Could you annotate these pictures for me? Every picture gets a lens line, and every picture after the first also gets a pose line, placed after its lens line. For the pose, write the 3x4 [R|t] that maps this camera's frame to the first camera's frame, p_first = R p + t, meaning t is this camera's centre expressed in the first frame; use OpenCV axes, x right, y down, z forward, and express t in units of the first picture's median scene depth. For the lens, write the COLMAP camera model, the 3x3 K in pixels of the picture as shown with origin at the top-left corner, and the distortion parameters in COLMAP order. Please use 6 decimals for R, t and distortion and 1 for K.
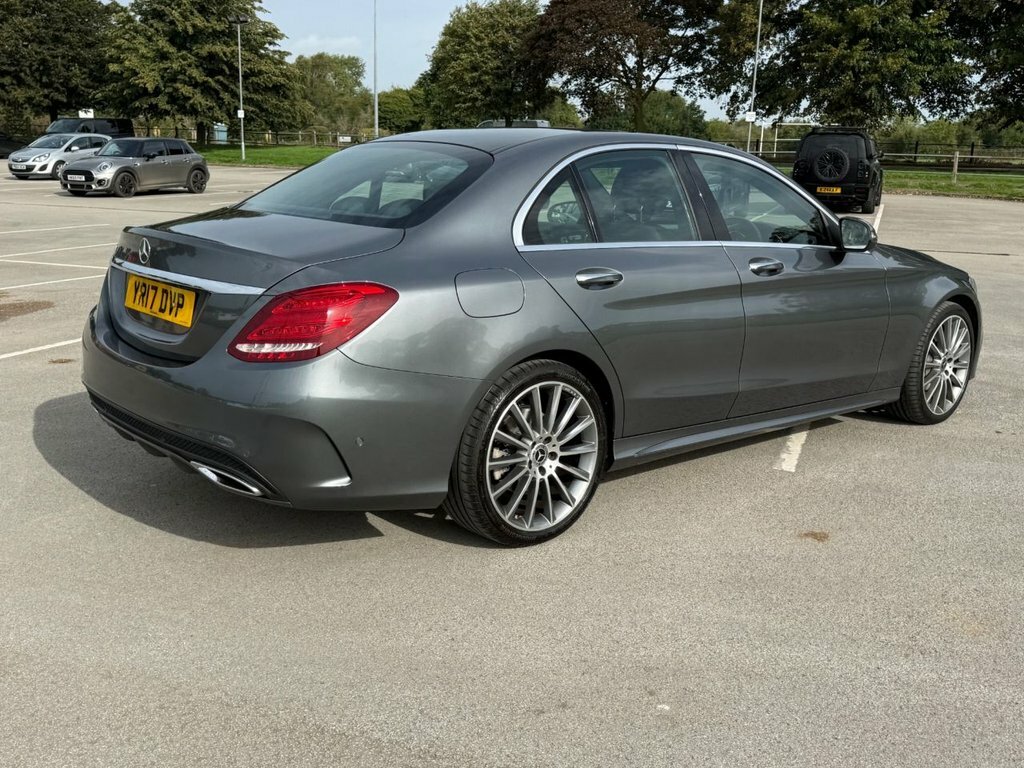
lens RADIAL K [[1003.9, 0, 524.9], [0, 1003.9, 397.0], [0, 0, 1]] dist [0.136443, -0.250114]
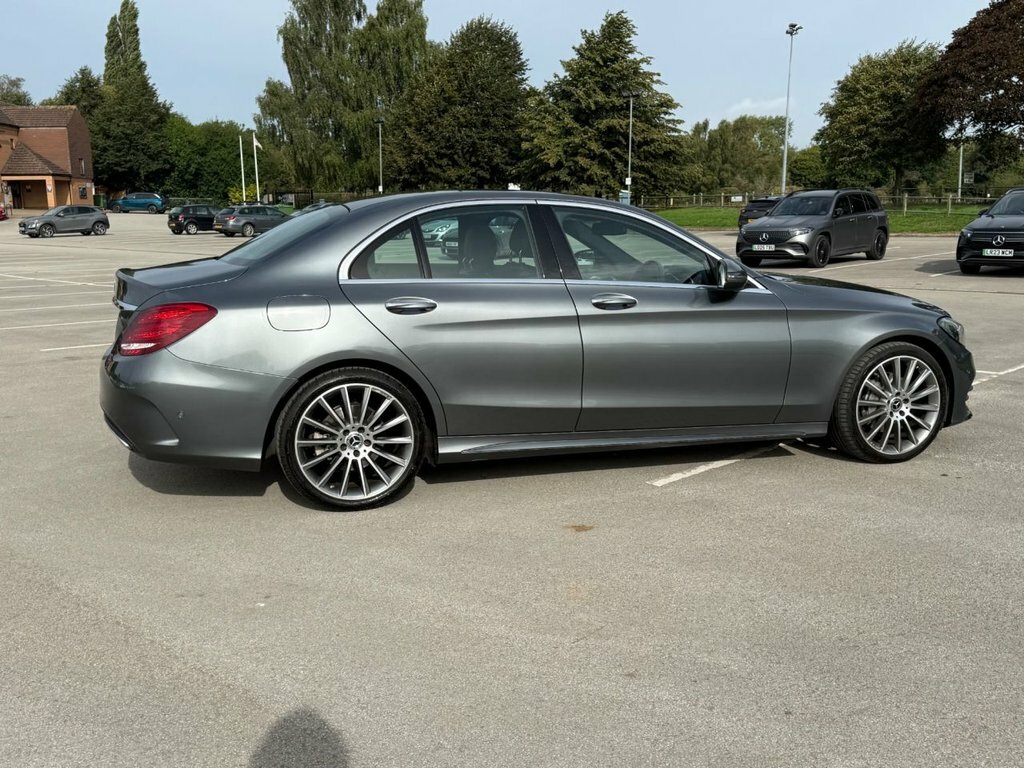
lens RADIAL K [[1000.8, 0, 517.0], [0, 1000.8, 399.2], [0, 0, 1]] dist [0.178008, -0.376286]
pose [[0.914703, 0.043892, -0.401737, 0.057946], [-0.065748, 0.997003, -0.040771, 0.003485], [0.398743, 0.063707, 0.914847, -0.008254]]
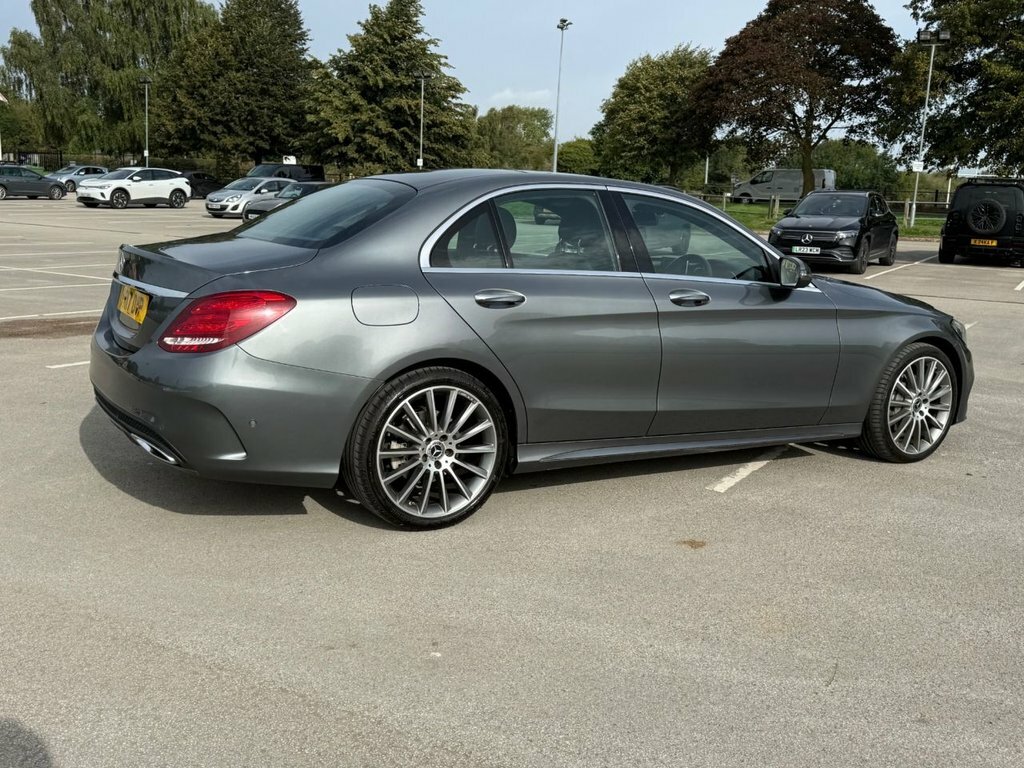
lens RADIAL K [[1000.7, 0, 516.4], [0, 1000.7, 384.9], [0, 0, 1]] dist [0.178381, -0.376851]
pose [[0.982579, 0.048932, -0.179289, 0.024454], [-0.058868, 0.996987, -0.050521, 0.002863], [0.176276, 0.060195, 0.982498, -0.008550]]
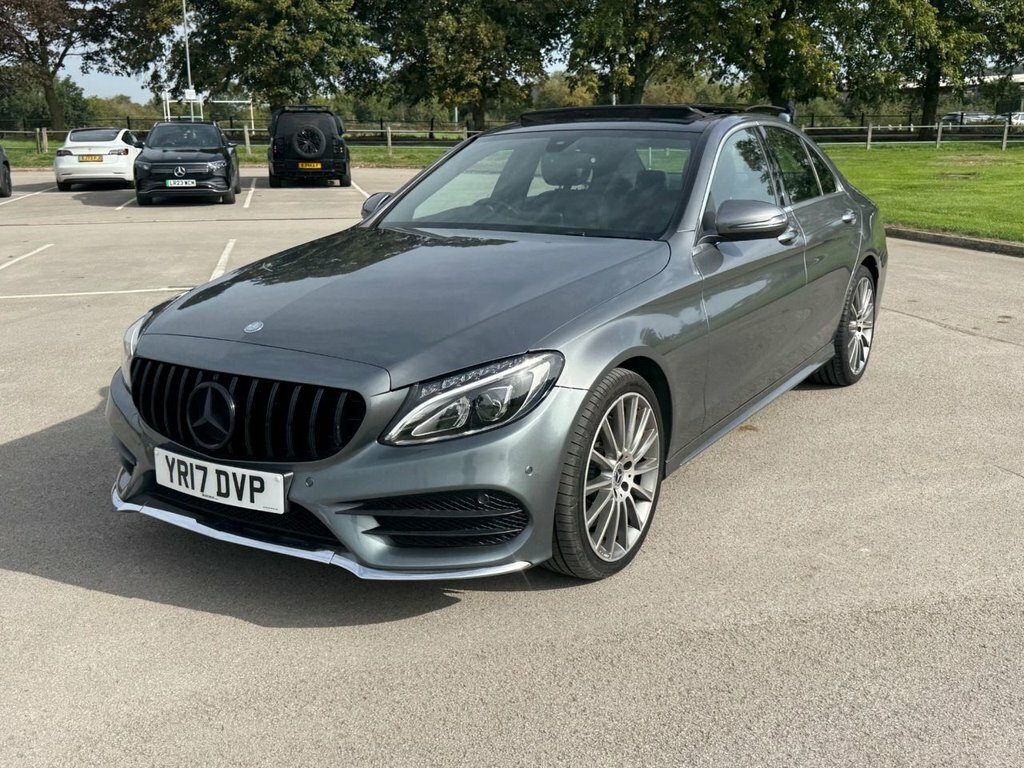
lens RADIAL K [[986.0, 0, 517.4], [0, 986.0, 386.6], [0, 0, 1]] dist [0.123242, -0.233625]
pose [[0.839181, -0.164133, 0.518493, -0.051366], [0.155475, 0.985986, 0.060485, -0.003166], [-0.521155, 0.029855, 0.852940, 0.006763]]
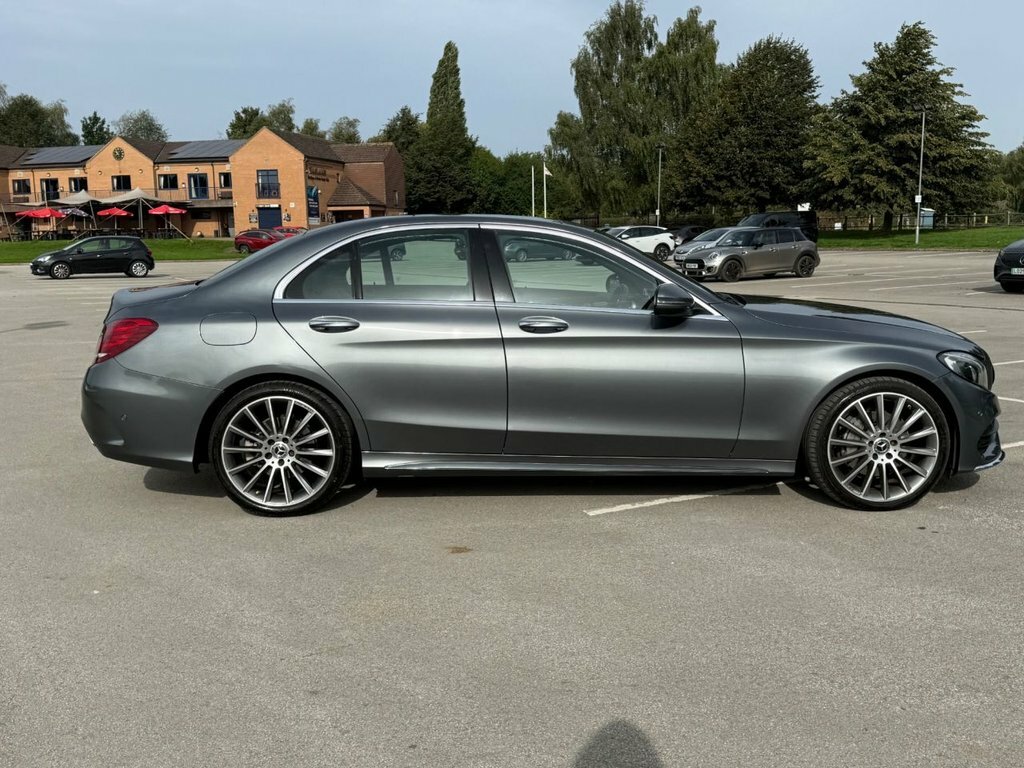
lens RADIAL K [[1000.7, 0, 516.4], [0, 1000.7, 384.9], [0, 0, 1]] dist [0.178381, -0.376851]
pose [[0.758144, 0.061405, -0.649190, 0.091958], [-0.122179, 0.991302, -0.048919, -0.000226], [0.640539, 0.116405, 0.759052, 0.012169]]
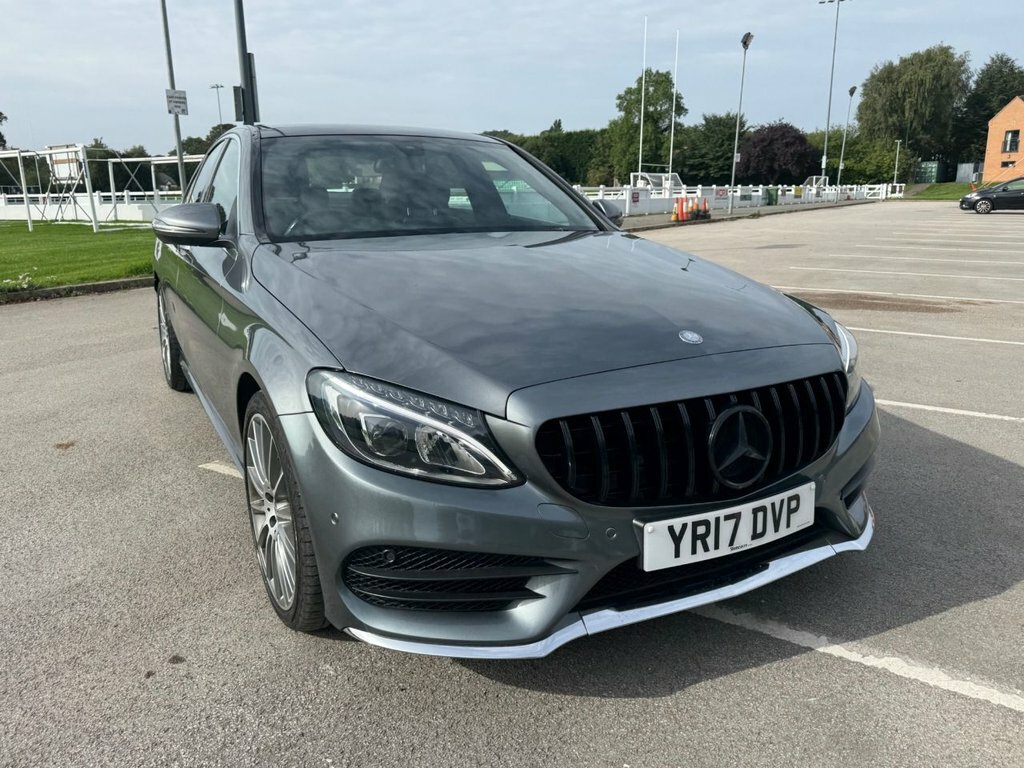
lens RADIAL K [[772.9, 0, 514.0], [0, 772.9, 385.5], [0, 0, 1]] dist [0.035261, -0.036438]
pose [[-0.224941, 0.217556, -0.949774, 0.091166], [-0.225044, 0.936800, 0.267883, -0.027227], [0.948028, 0.273999, -0.161765, 0.142492]]
